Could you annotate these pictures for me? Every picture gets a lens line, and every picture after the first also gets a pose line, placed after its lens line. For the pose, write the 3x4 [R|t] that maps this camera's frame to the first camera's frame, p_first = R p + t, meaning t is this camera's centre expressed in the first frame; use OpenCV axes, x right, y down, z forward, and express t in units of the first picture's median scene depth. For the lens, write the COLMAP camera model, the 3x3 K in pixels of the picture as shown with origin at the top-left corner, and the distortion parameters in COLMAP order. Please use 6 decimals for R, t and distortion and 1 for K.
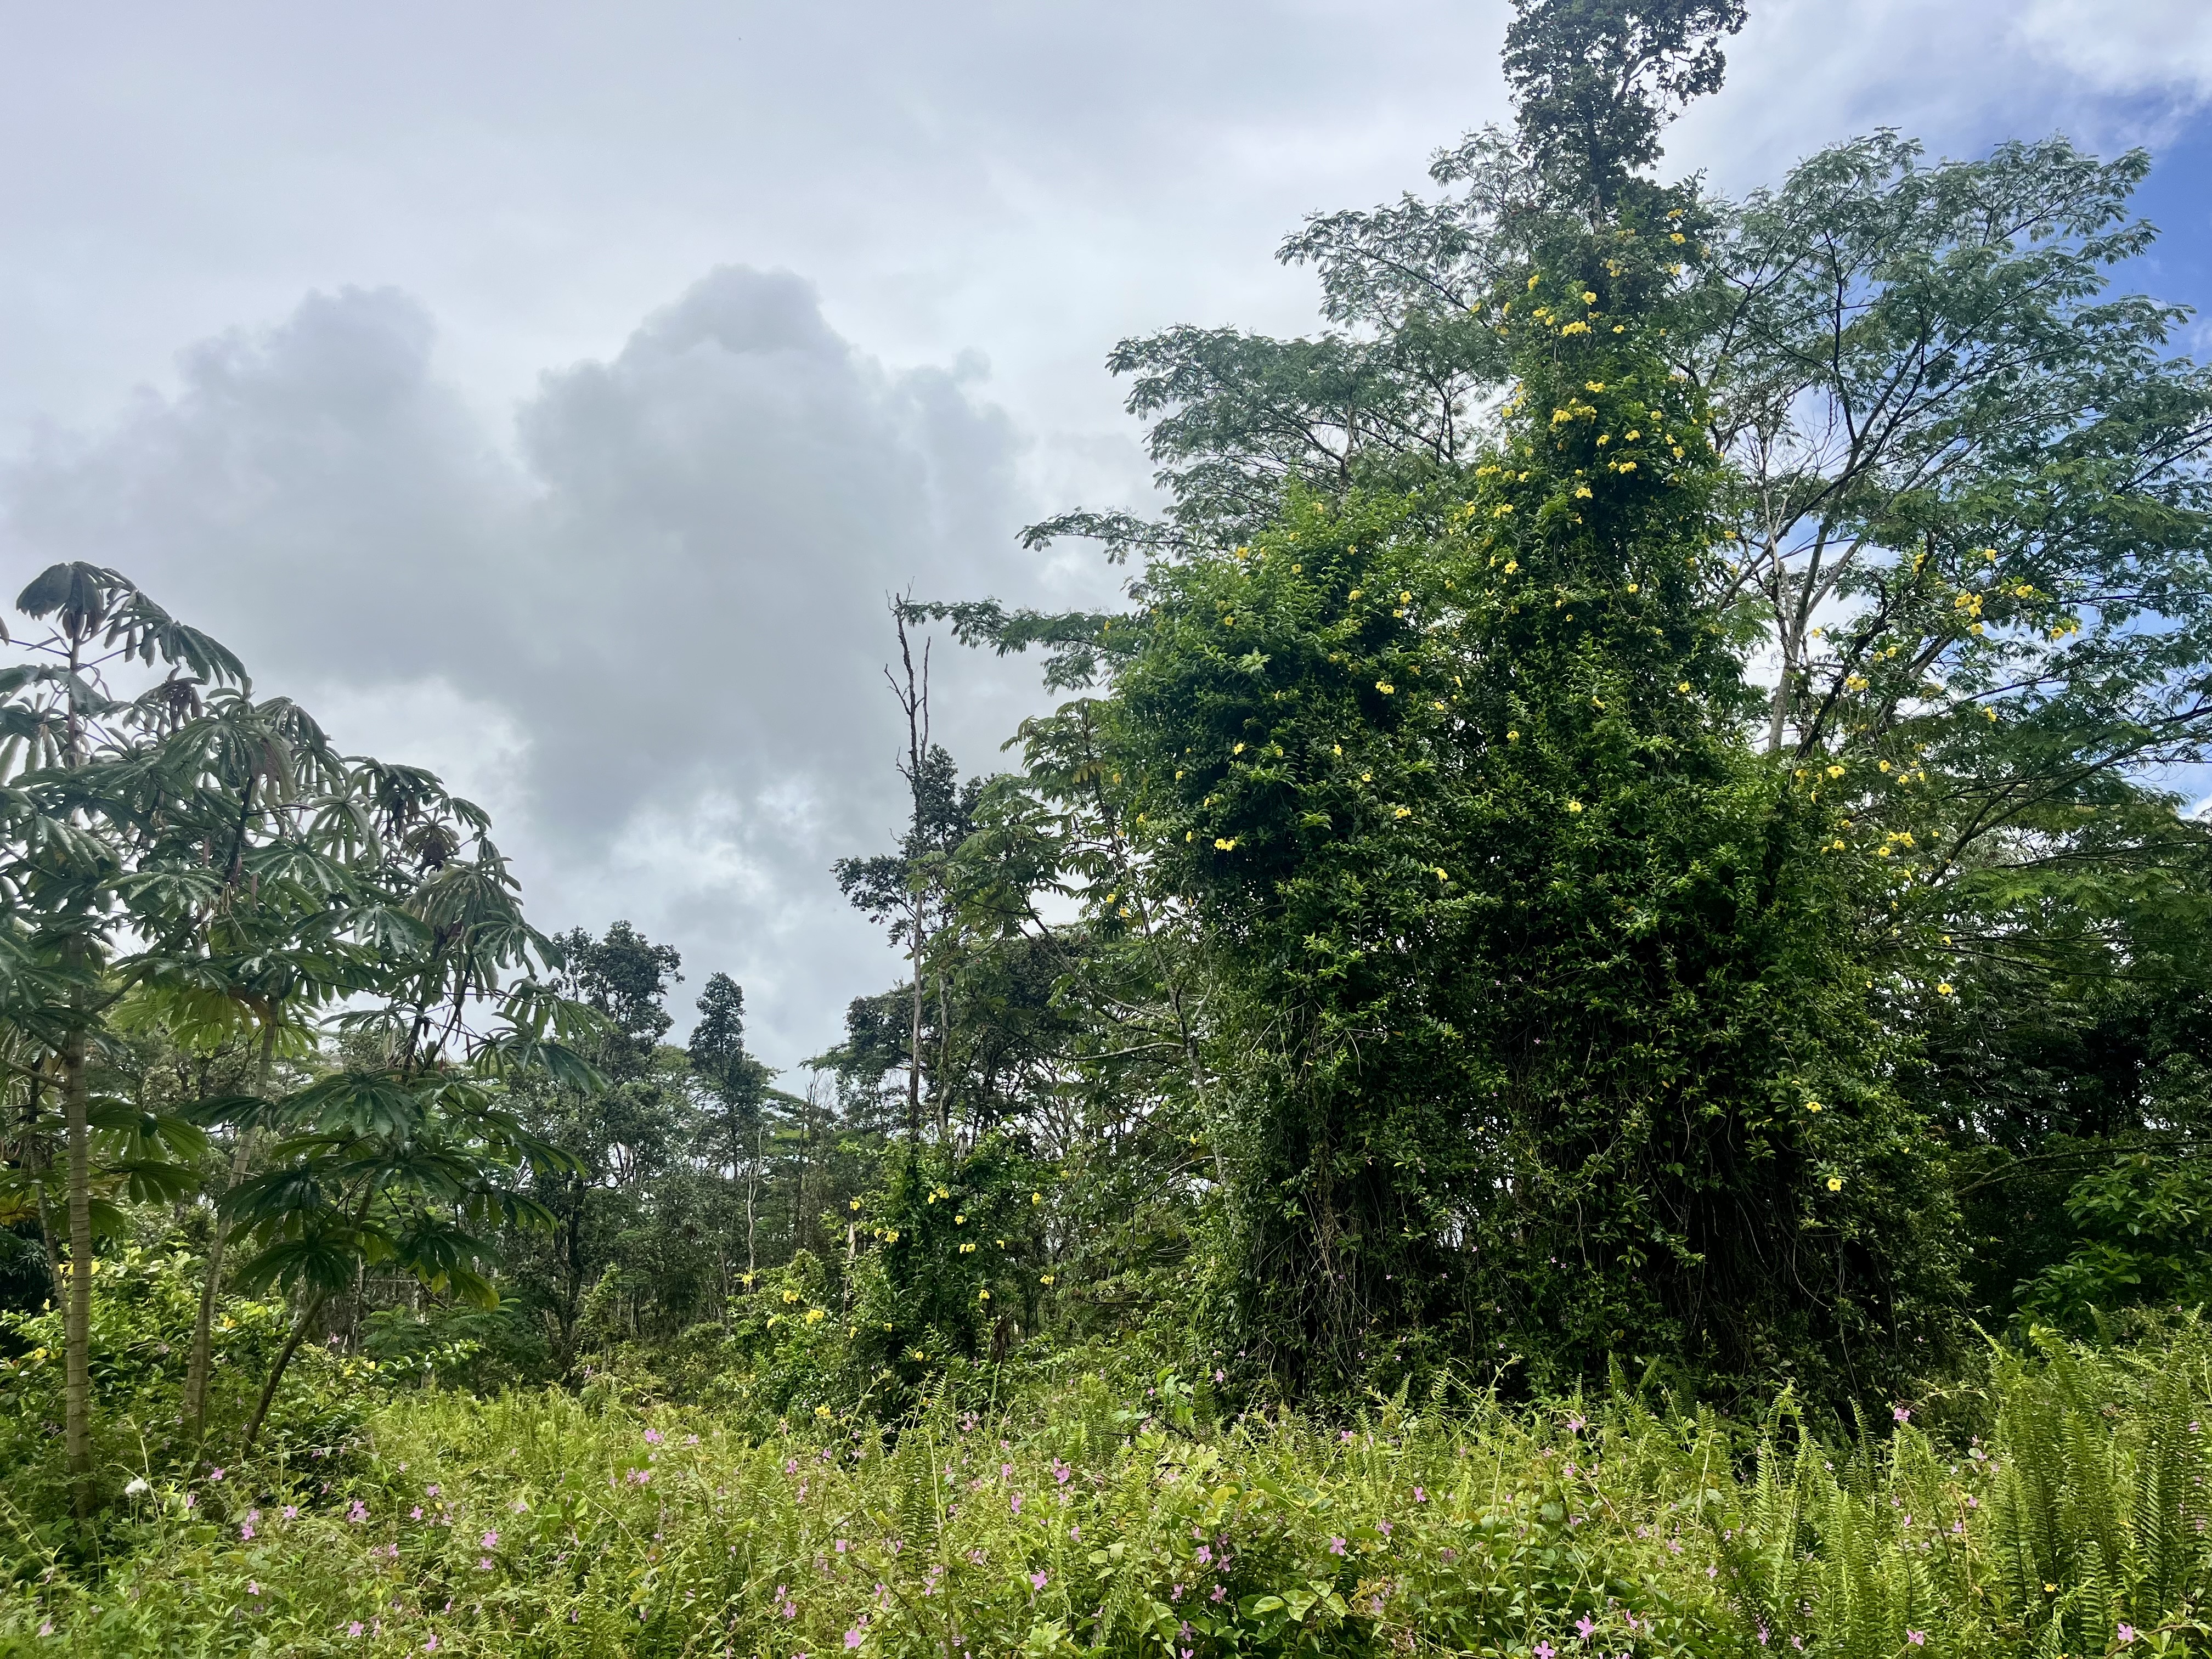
lens RADIAL K [[1701.9, 0, 1080.0], [0, 1701.9, 836.2], [0, 0, 1]] dist [0.062849, -0.090638]
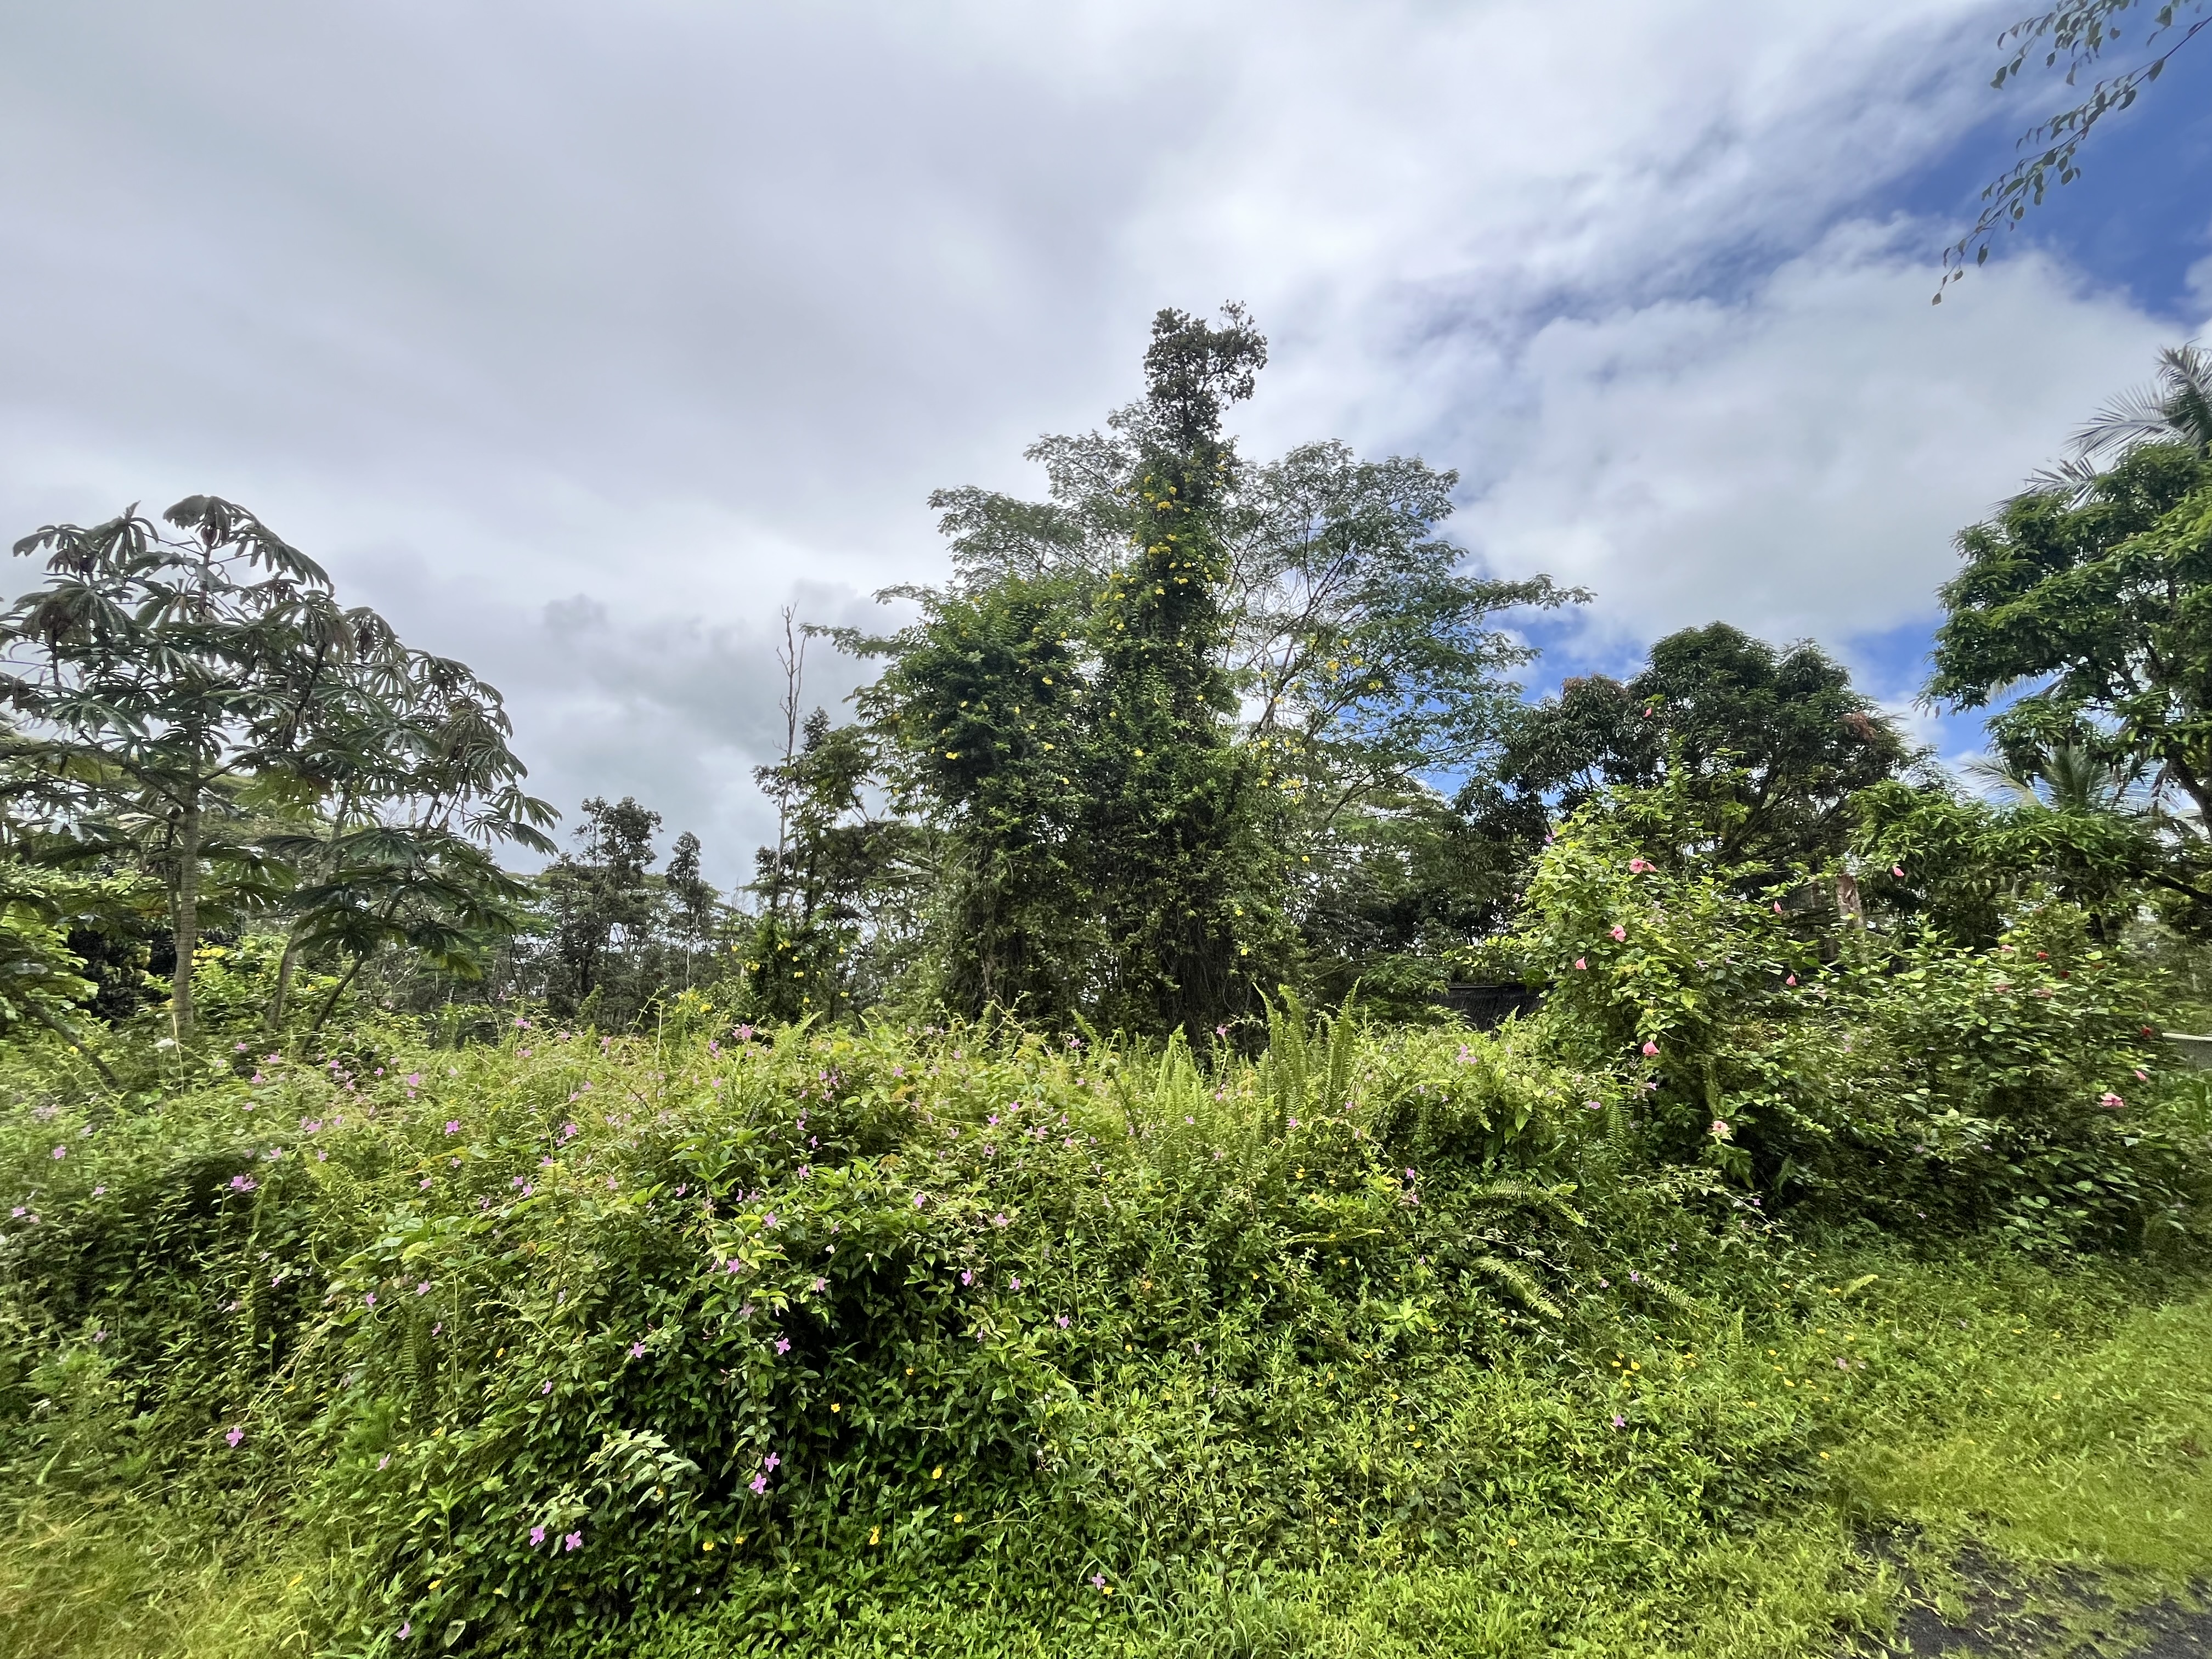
lens RADIAL K [[917.8, 0, 1098.2], [0, 917.8, 824.3], [0, 0, 1]] dist [-0.001675, -0.000442]
pose [[0.976778, 0.075086, 0.200664, 0.033067], [-0.083410, 0.995957, 0.033347, 0.022845], [-0.197349, -0.049310, 0.979092, 0.001578]]
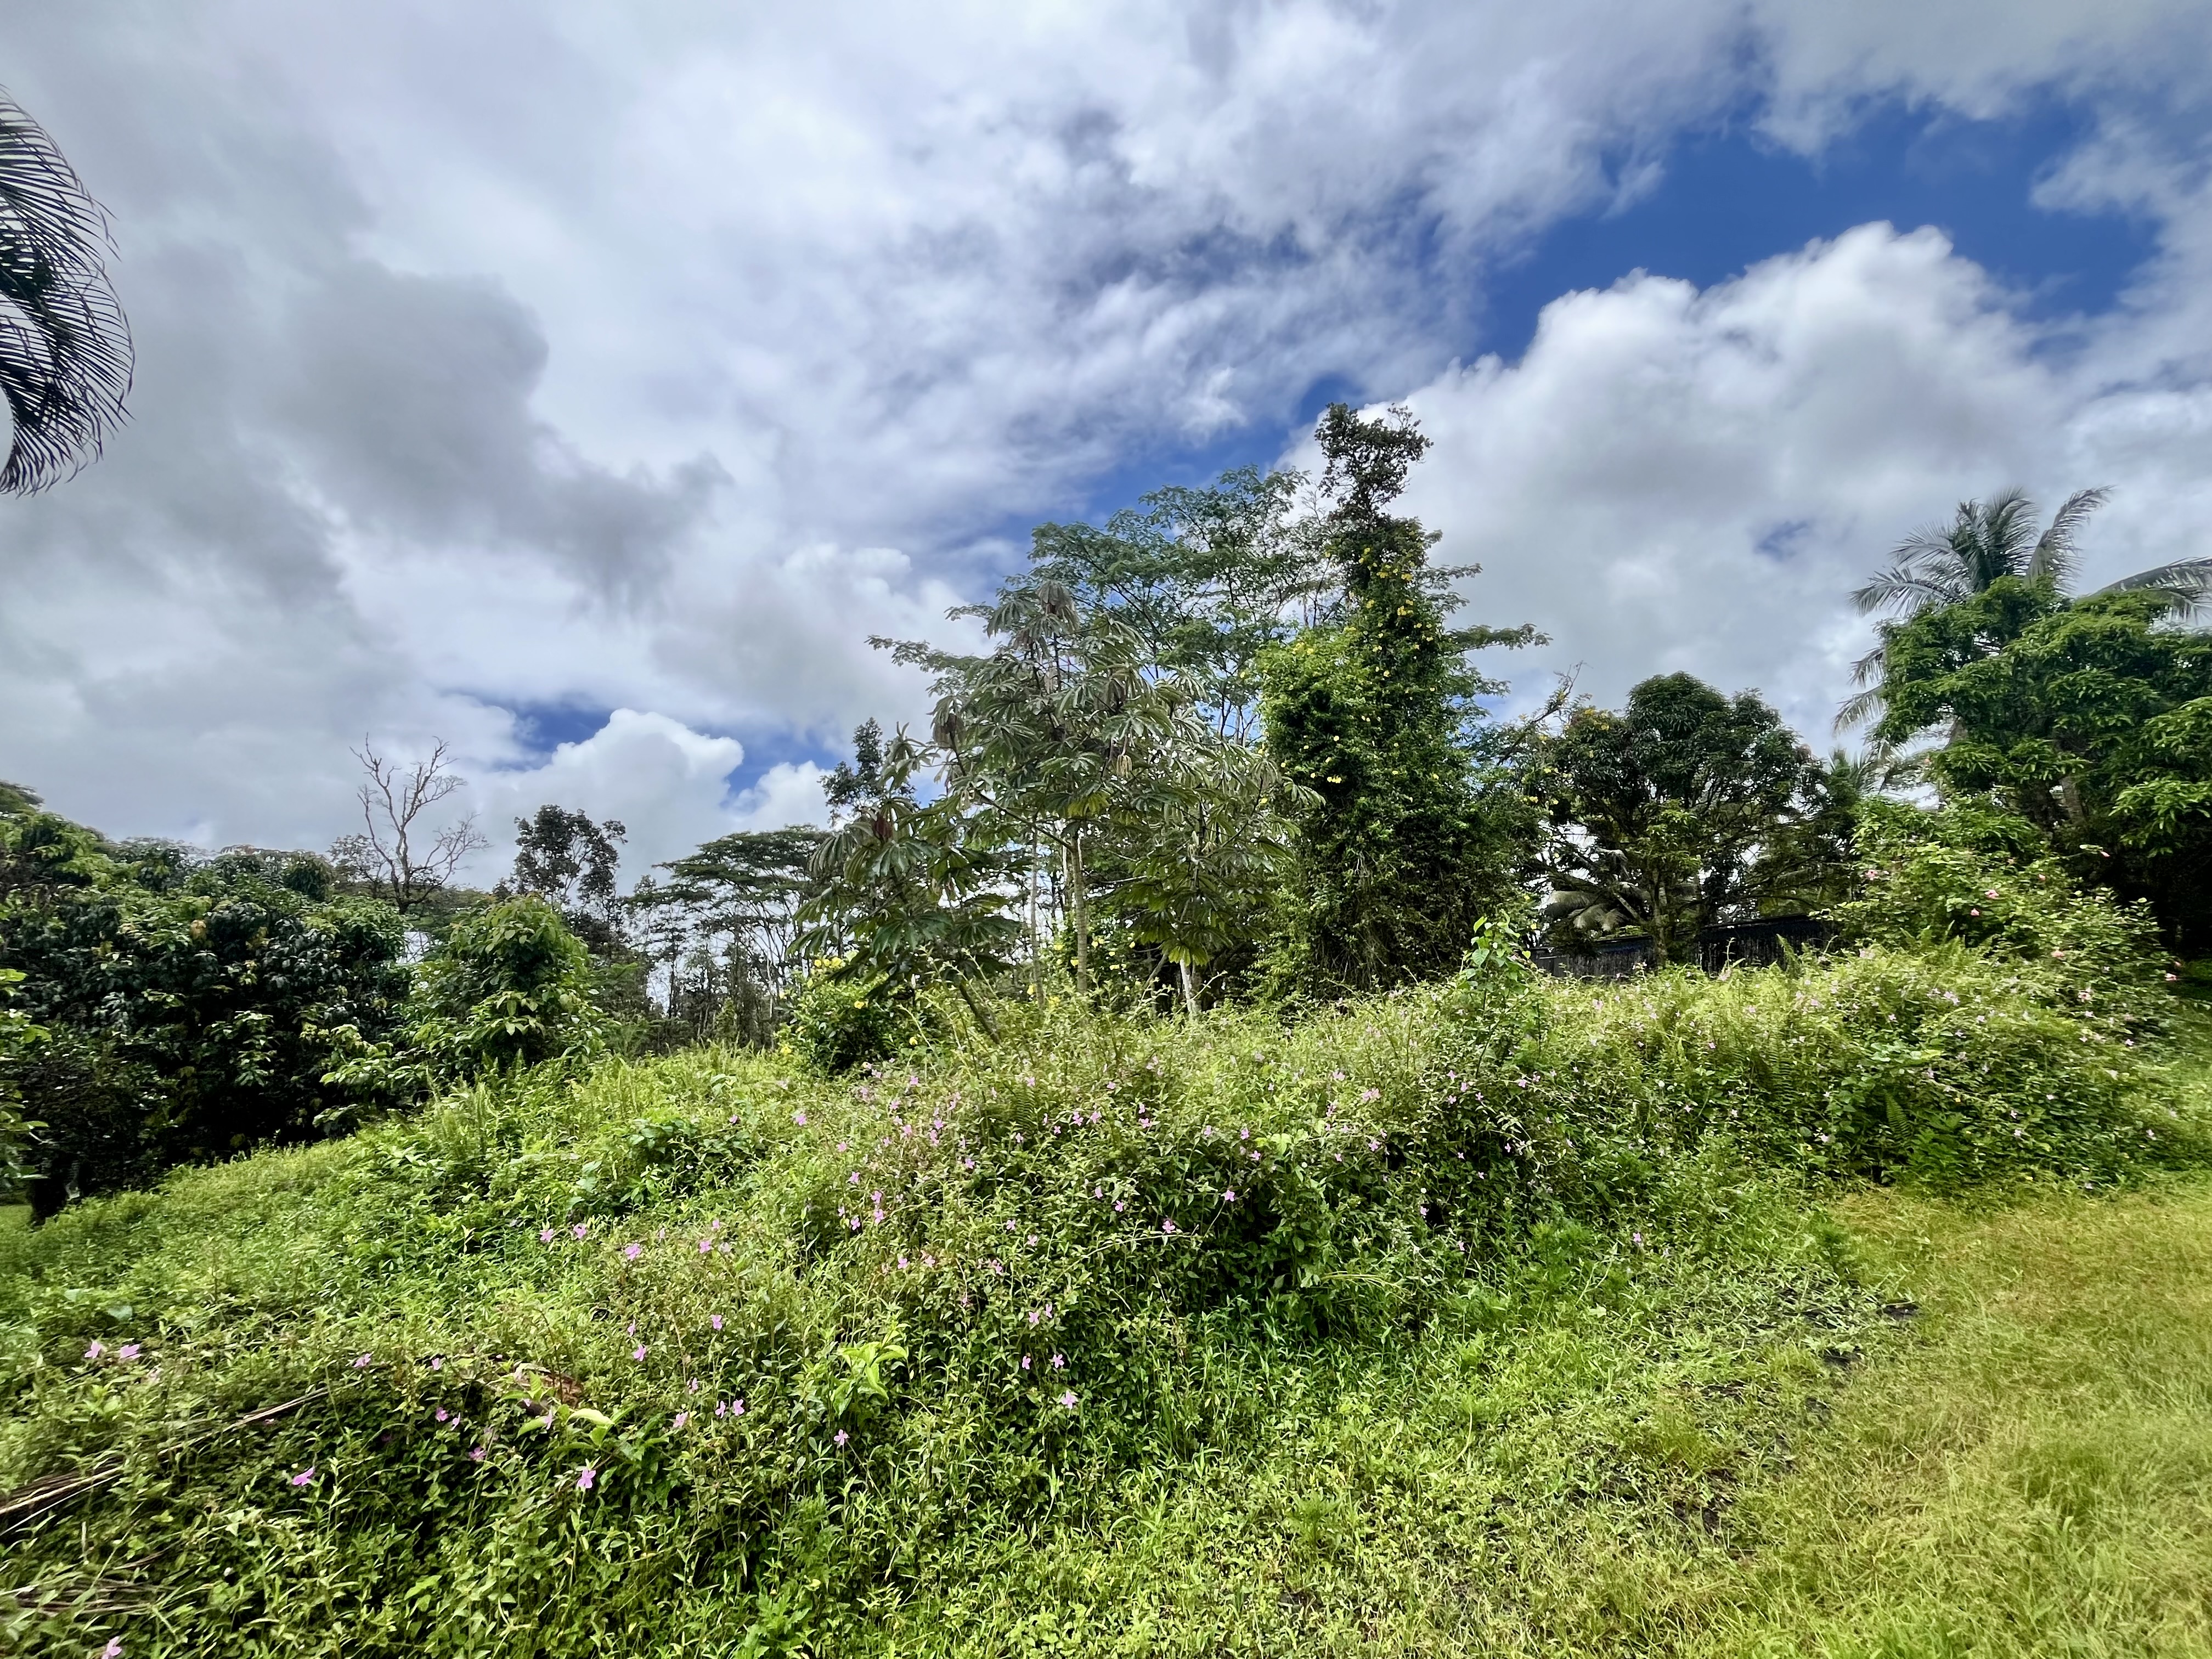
lens RADIAL K [[885.3, 0, 1106.0], [0, 885.3, 829.5], [0, 0, 1]] dist [-0.000220, -0.000049]
pose [[0.900586, 0.060007, 0.430515, -0.492278], [-0.078795, 0.996554, 0.025925, 0.045560], [-0.427476, -0.057270, 0.902211, 0.041073]]
